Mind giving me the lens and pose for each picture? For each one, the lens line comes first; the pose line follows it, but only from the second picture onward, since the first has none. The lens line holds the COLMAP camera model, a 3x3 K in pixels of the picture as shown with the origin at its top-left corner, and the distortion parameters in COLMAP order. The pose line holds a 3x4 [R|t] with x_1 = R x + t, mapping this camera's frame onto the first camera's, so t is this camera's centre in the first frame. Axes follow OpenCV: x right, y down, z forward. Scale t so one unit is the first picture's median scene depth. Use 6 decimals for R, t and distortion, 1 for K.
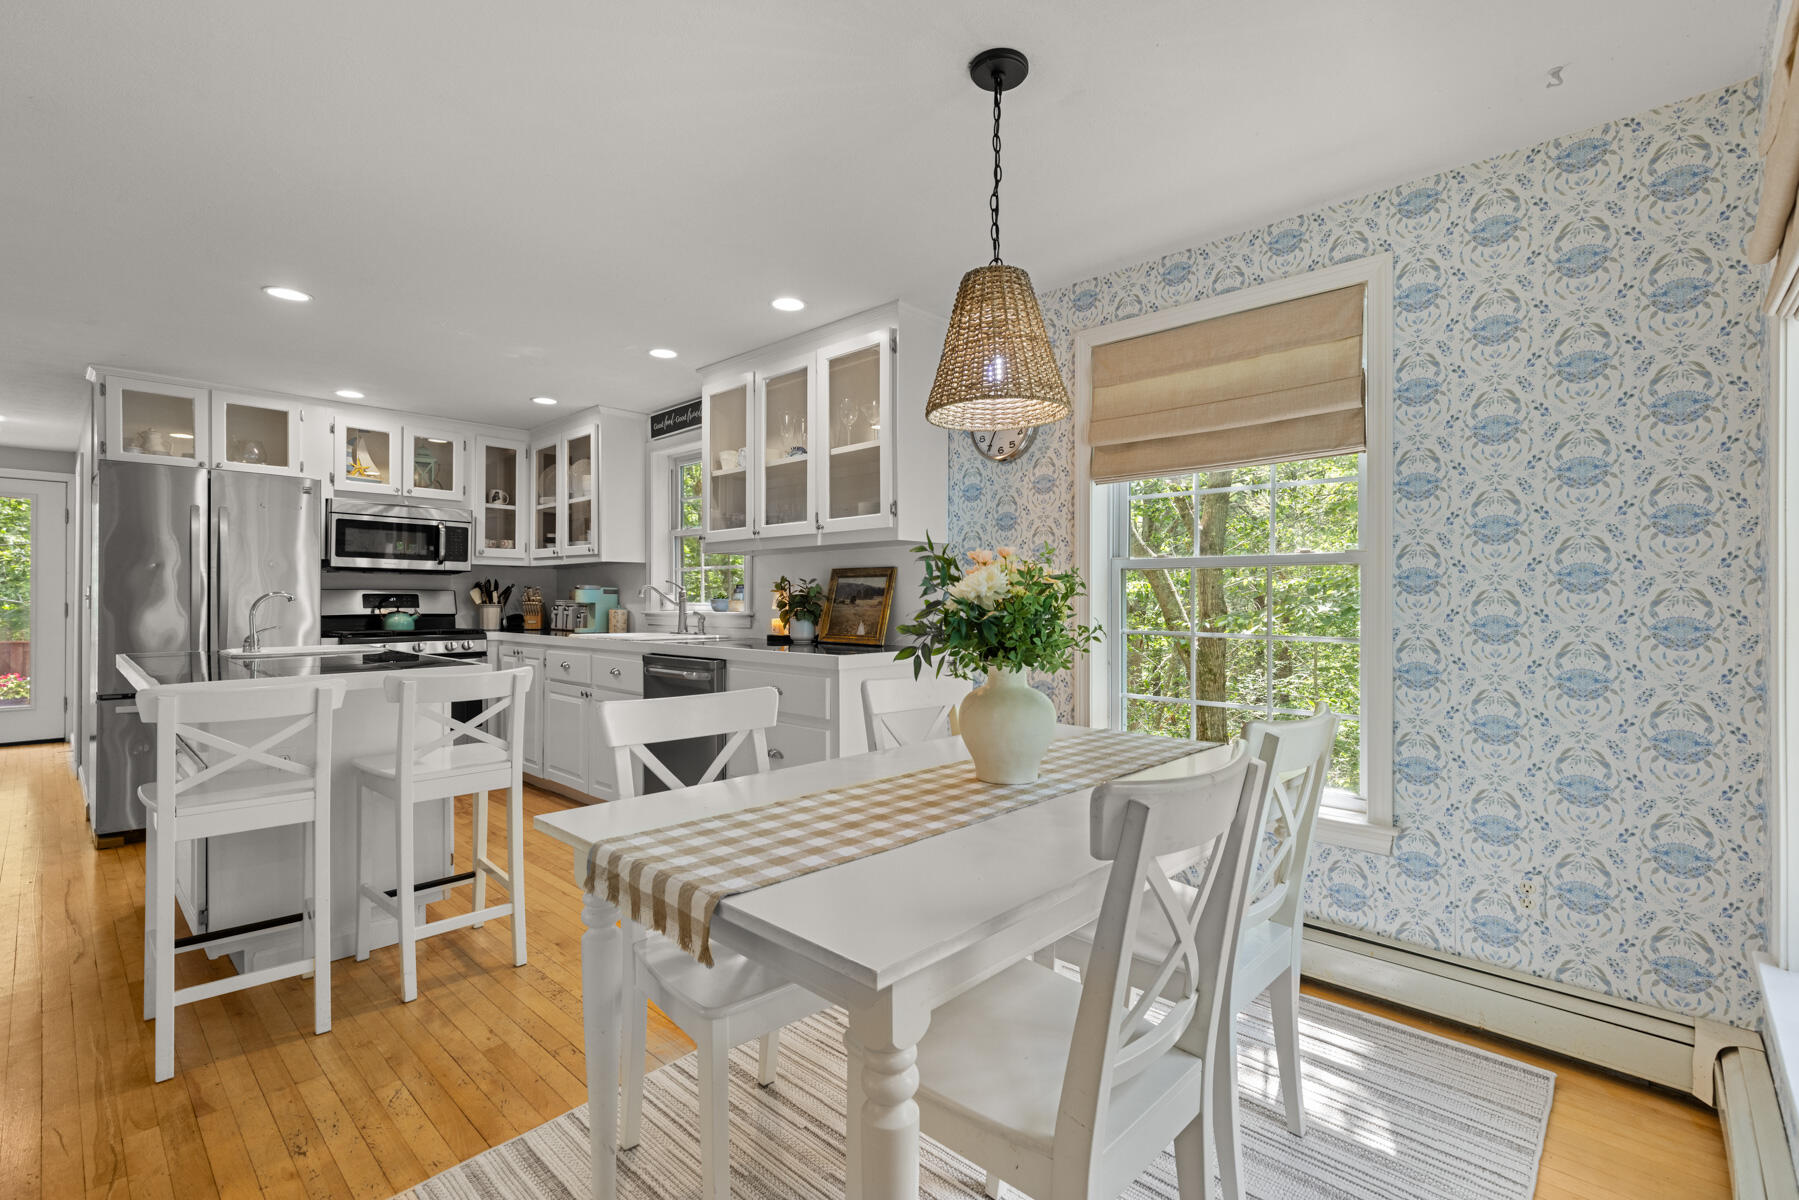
lens RADIAL K [[801.6, 0, 899.5], [0, 801.6, 600.0], [0, 0, 1]] dist [0.014313, -0.000098]
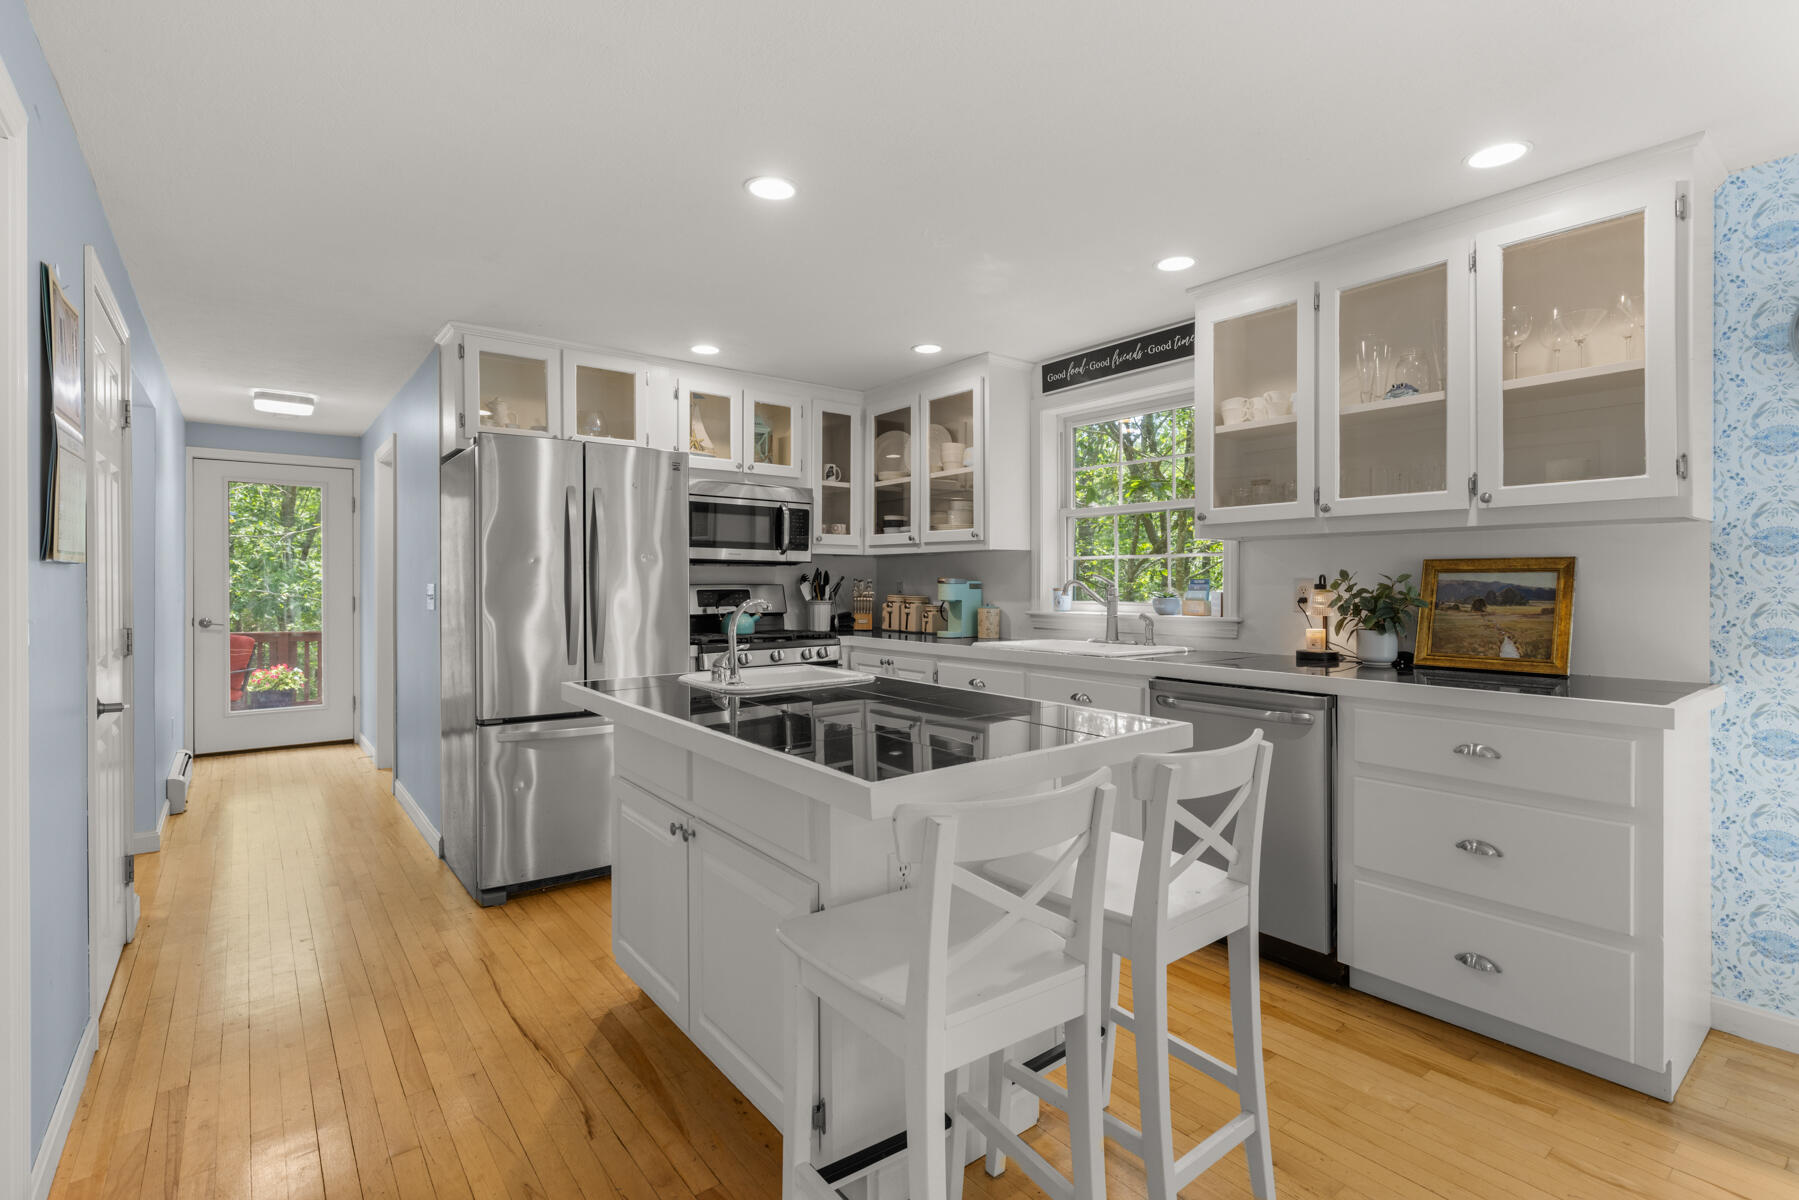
lens RADIAL K [[833.0, 0, 912.2], [0, 833.0, 588.4], [0, 0, 1]] dist [0.001804, -0.000019]
pose [[0.990450, -0.000718, -0.137870, -0.352472], [0.001800, 0.999969, 0.007722, -0.016872], [0.137860, -0.007896, 0.990420, 0.183429]]
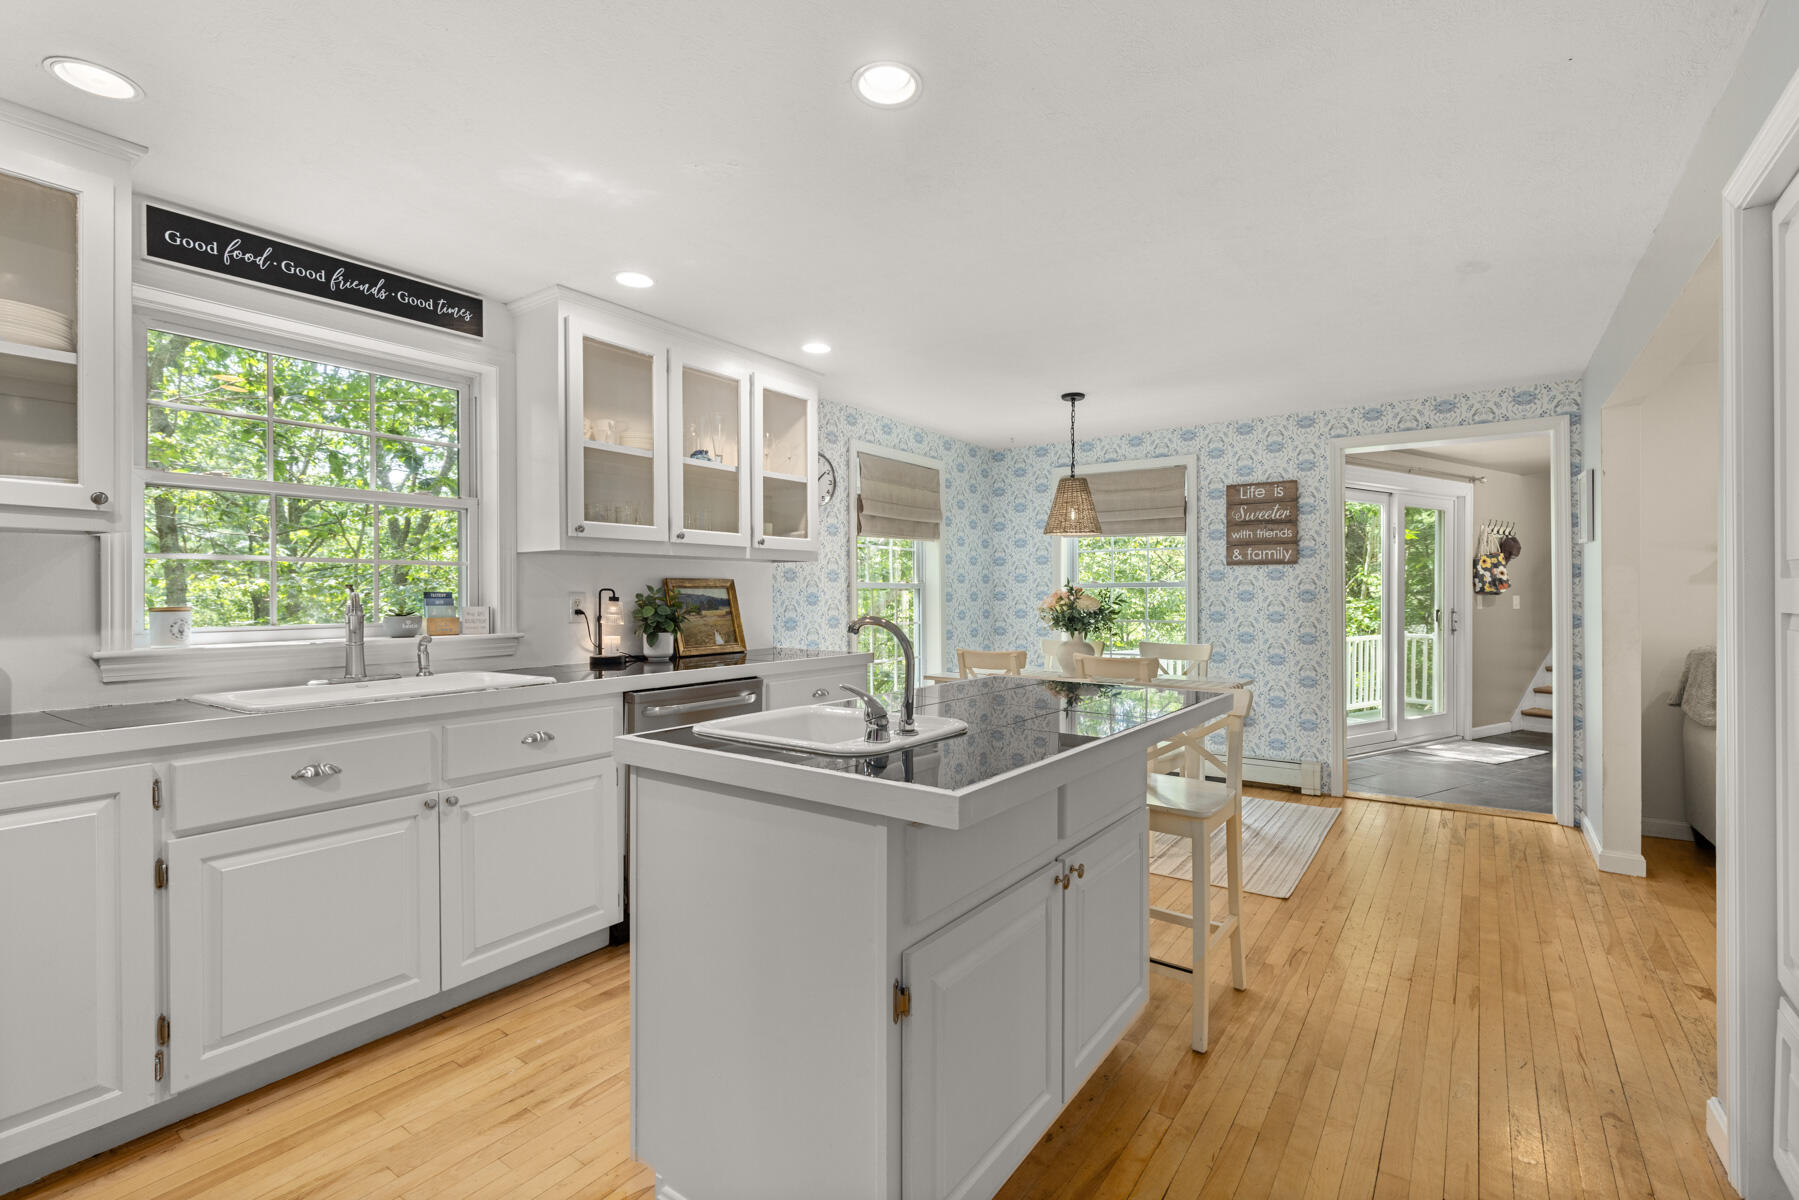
lens RADIAL K [[819.5, 0, 899.5], [0, 819.5, 600.0], [0, 0, 1]] dist [-0.000045, 0.000339]
pose [[-0.137257, -0.003595, 0.990529, -0.881861], [0.007758, 0.999959, 0.004704, -0.013221], [-0.990505, 0.008330, -0.137223, 0.716214]]
